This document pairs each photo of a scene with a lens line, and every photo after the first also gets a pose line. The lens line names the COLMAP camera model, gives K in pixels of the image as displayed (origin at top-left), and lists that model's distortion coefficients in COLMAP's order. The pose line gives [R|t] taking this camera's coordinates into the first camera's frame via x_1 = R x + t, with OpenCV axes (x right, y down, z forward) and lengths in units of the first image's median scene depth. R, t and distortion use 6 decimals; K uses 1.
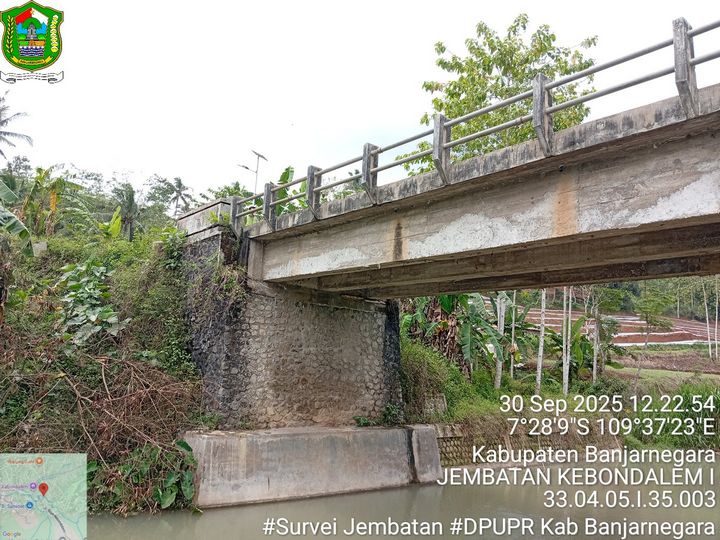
lens RADIAL K [[553.4, 0, 357.2], [0, 553.4, 267.5], [0, 0, 1]] dist [0.114533, -0.244063]
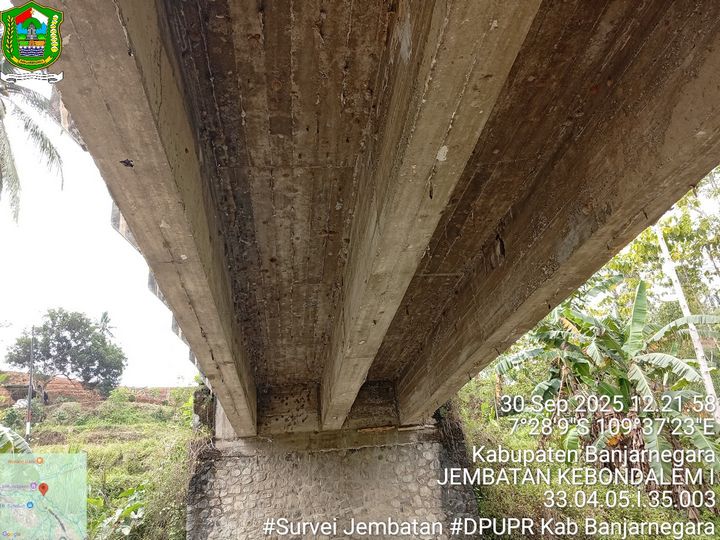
lens RADIAL K [[553.4, 0, 357.2], [0, 553.4, 267.5], [0, 0, 1]] dist [0.114533, -0.244063]
pose [[0.818960, -0.357526, -0.448865, 0.436142], [0.232995, 0.921989, -0.309273, 0.089165], [0.524422, 0.148698, 0.838374, 0.368493]]
